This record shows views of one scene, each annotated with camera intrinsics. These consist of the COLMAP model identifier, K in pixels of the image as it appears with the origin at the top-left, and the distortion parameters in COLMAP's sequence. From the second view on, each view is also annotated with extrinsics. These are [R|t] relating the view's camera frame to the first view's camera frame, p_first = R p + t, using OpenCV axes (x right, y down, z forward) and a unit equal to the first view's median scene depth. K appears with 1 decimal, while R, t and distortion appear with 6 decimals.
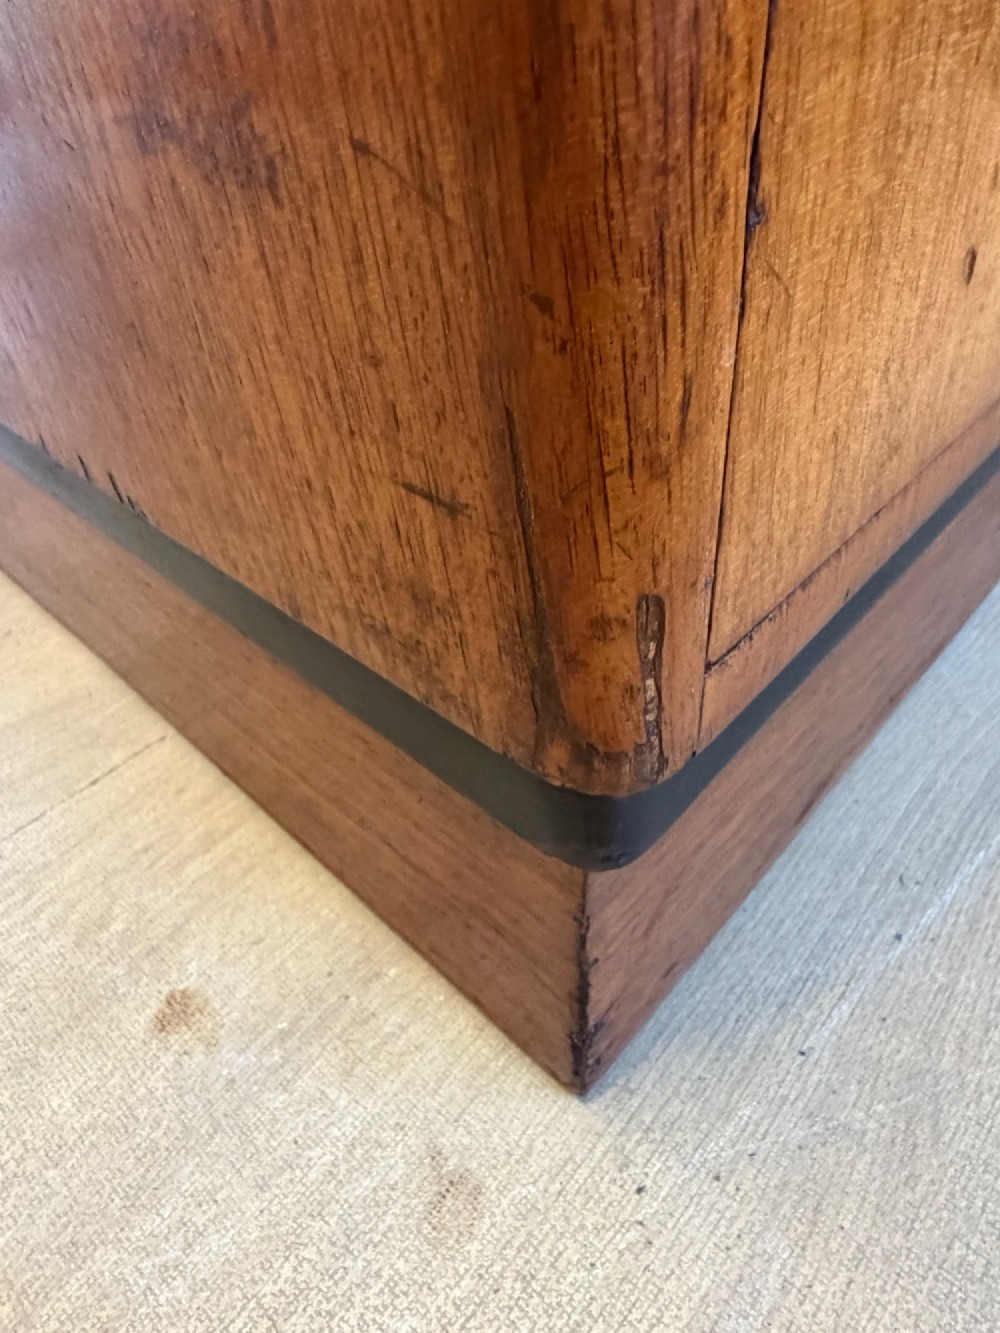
lens RADIAL K [[899.0, 0, 499.8], [0, 899.0, 562.4], [0, 0, 1]] dist [-0.003951, 0.001221]
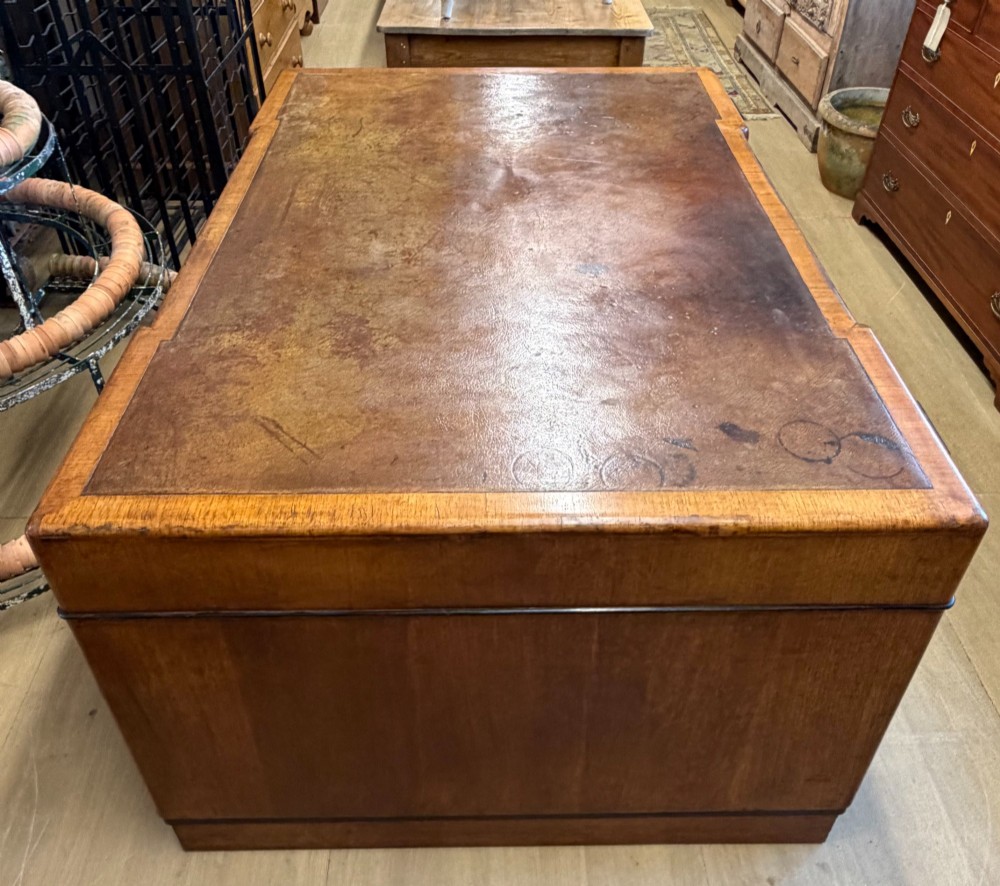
lens RADIAL K [[871.6, 0, 505.8], [0, 871.6, 378.9], [0, 0, 1]] dist [-0.001522, 0.005813]
pose [[0.711862, -0.367461, 0.598519, -3.656760], [0.353264, 0.923893, 0.147061, -3.798444], [-0.607007, 0.106749, 0.787495, -2.624537]]
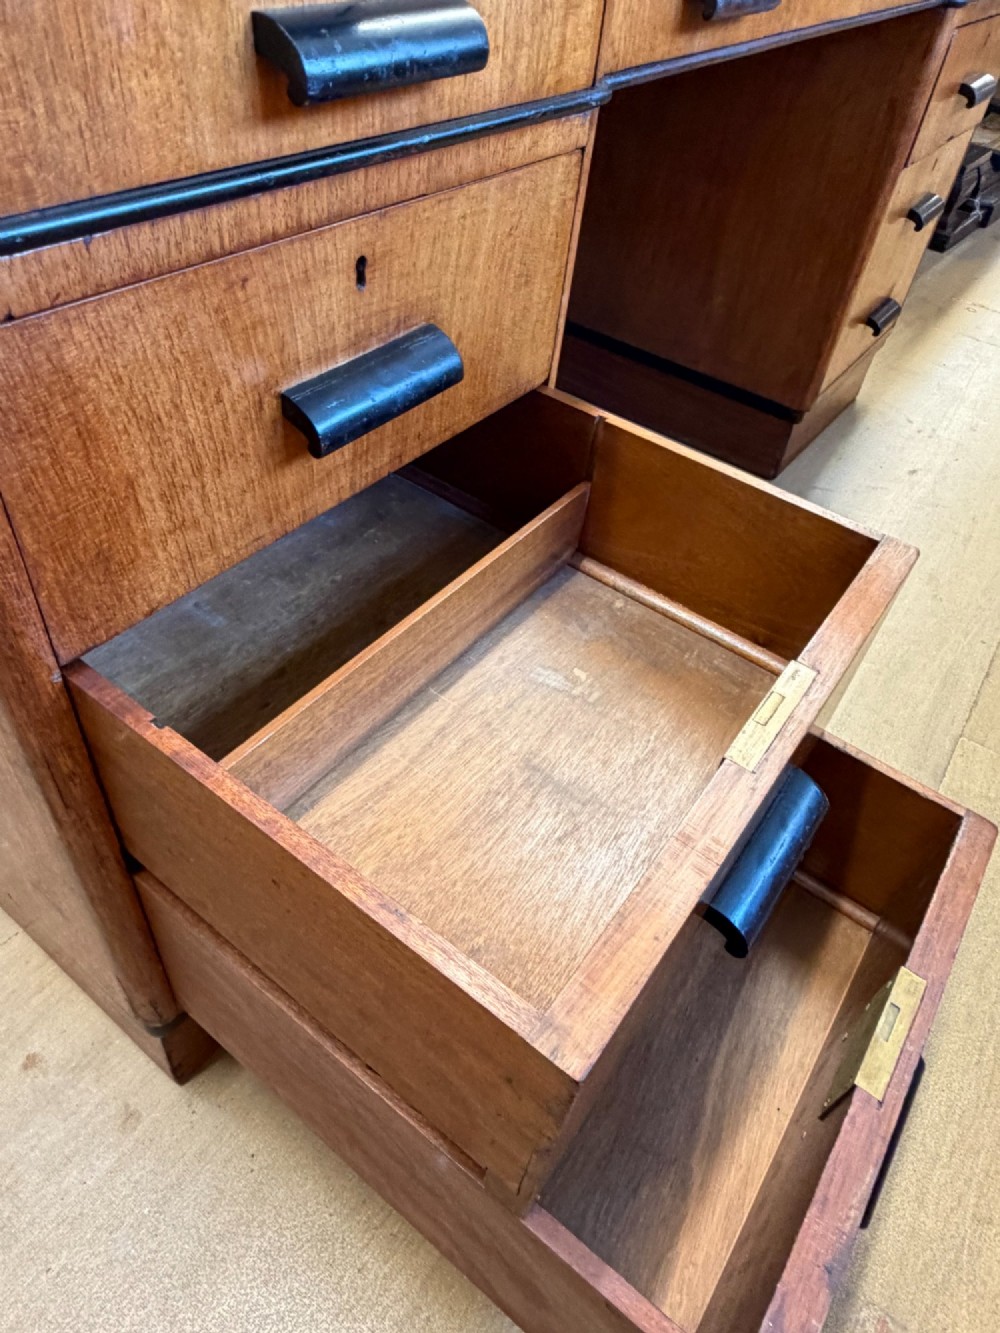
lens RADIAL K [[877.7, 0, 504.9], [0, 877.7, 638.3], [0, 0, 1]] dist [0.002614, -0.001337]
pose [[0.979139, 0.032285, 0.200612, 0.466164], [-0.062943, 0.986925, 0.148380, -1.243876], [-0.193199, -0.157912, 0.968369, -1.638829]]
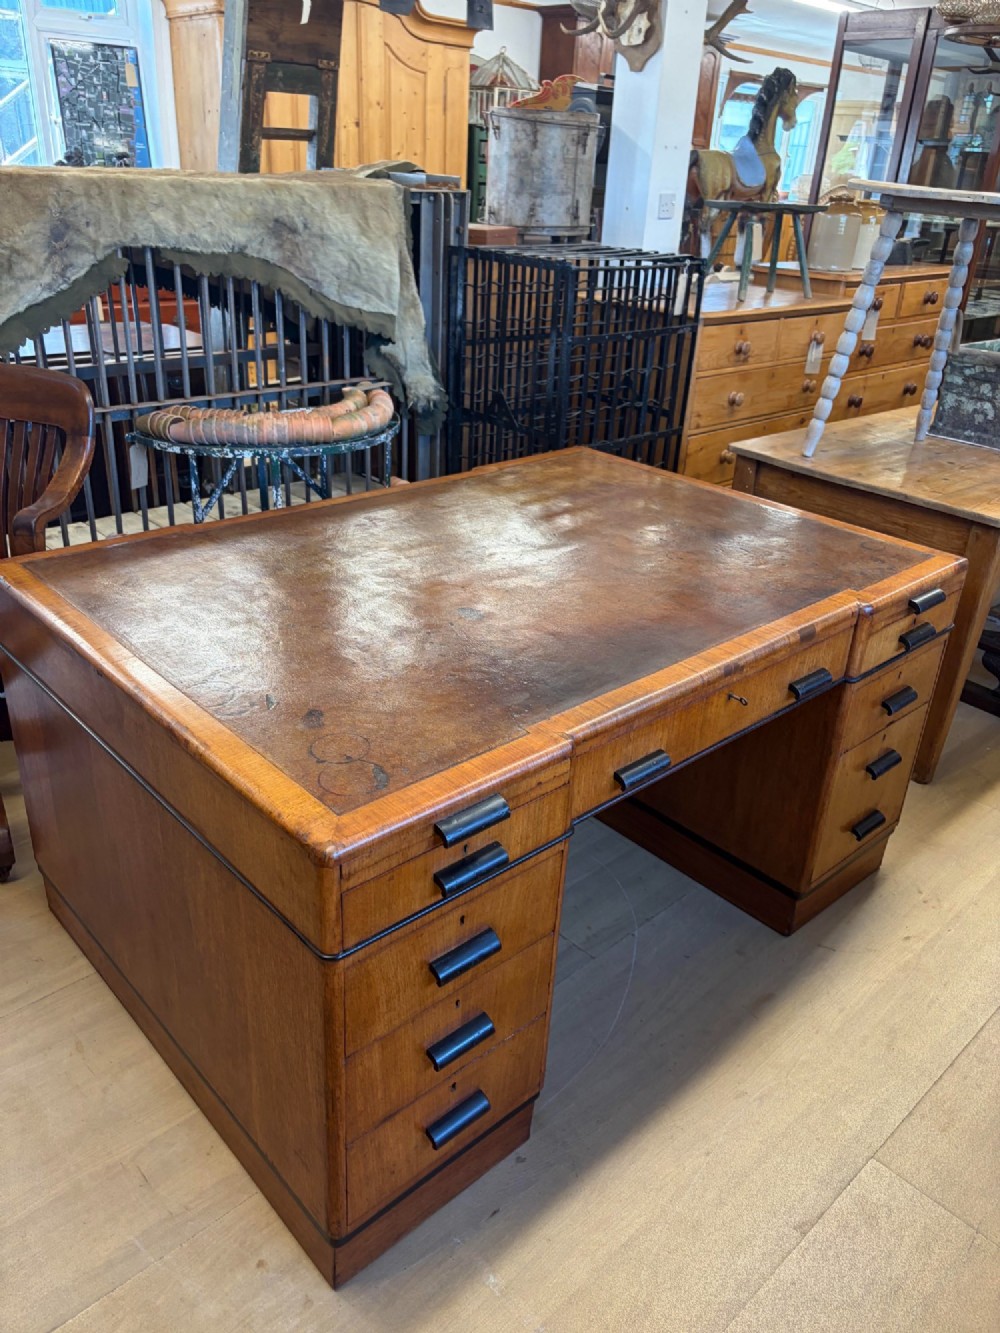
lens RADIAL K [[1000.6, 0, 495.6], [0, 1000.6, 669.1], [0, 0, 1]] dist [0.074460, -0.107671]
pose [[0.990210, 0.138817, -0.014608, 0.571382], [-0.139496, 0.980459, -0.138713, -2.190168], [-0.004933, 0.139393, 0.990225, -5.157025]]
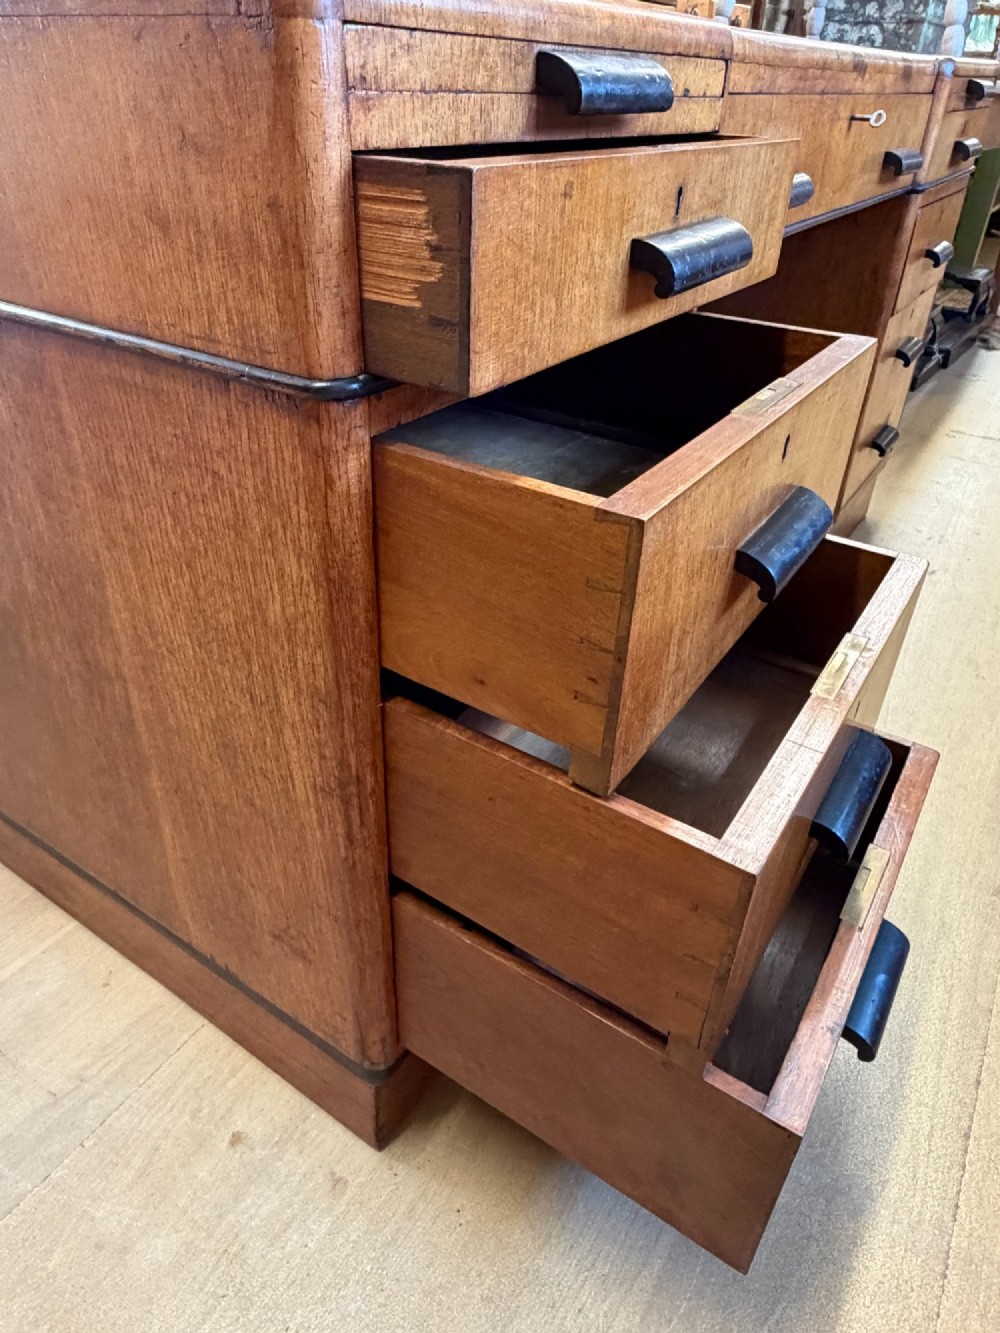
lens RADIAL K [[882.7, 0, 499.2], [0, 882.7, 637.4], [0, 0, 1]] dist [0.002362, -0.000608]
pose [[0.980796, -0.009046, 0.194828, -0.073696], [0.017014, 0.999084, -0.039262, -0.978551], [-0.194294, 0.041823, 0.980051, -2.000983]]
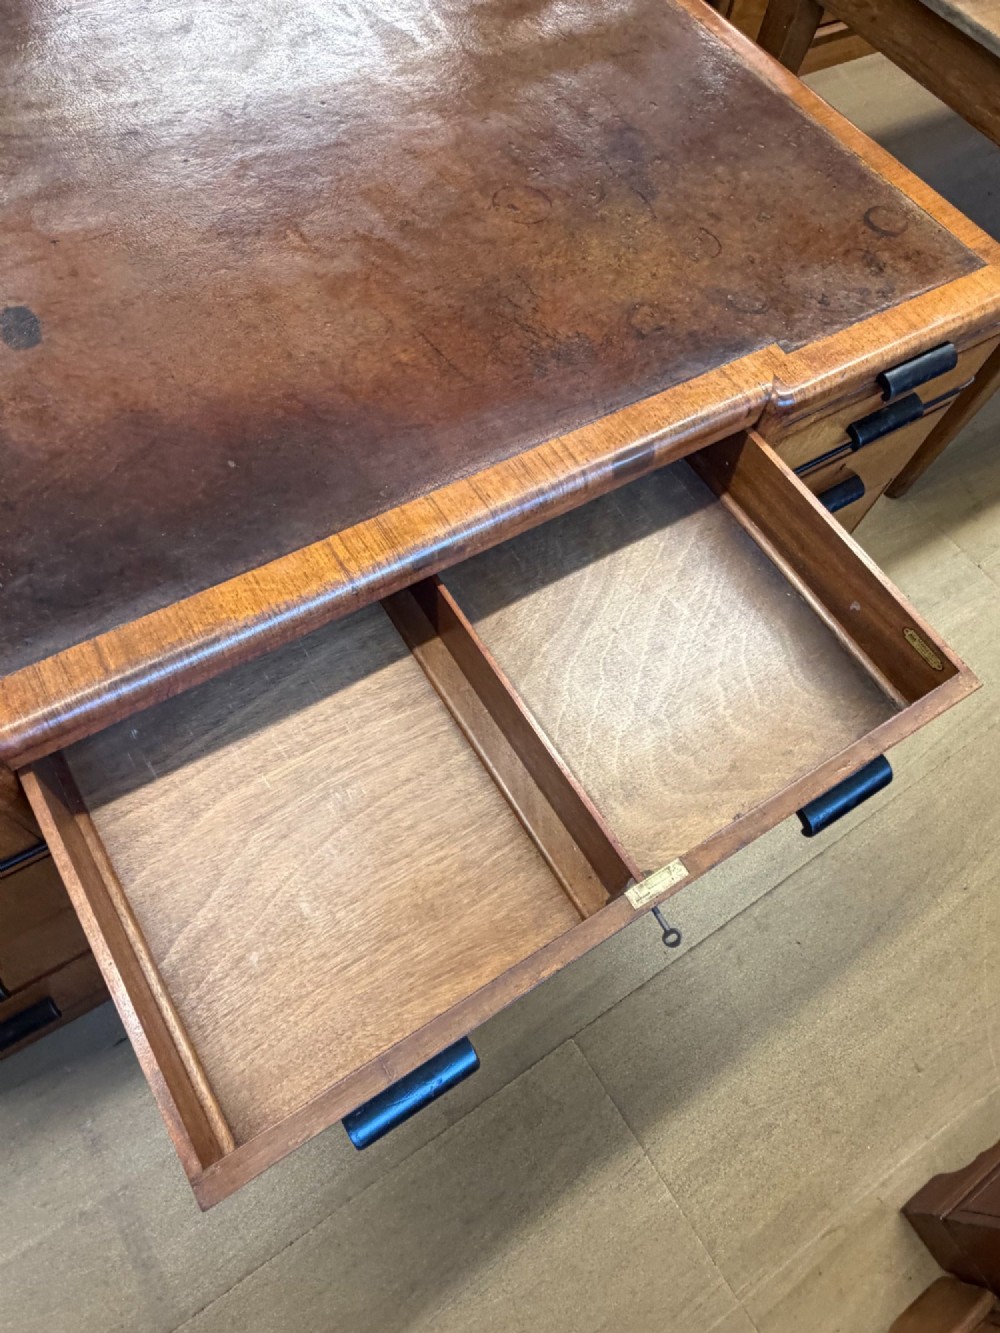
lens RADIAL K [[871.0, 0, 500.0], [0, 871.0, 666.5], [0, 0, 1]] dist [-0.001376, -0.000527]
pose [[0.954749, 0.295119, 0.036863, 2.115721], [-0.279099, 0.846228, 0.453875, -4.294383], [0.102752, -0.443626, 0.890302, -1.790715]]
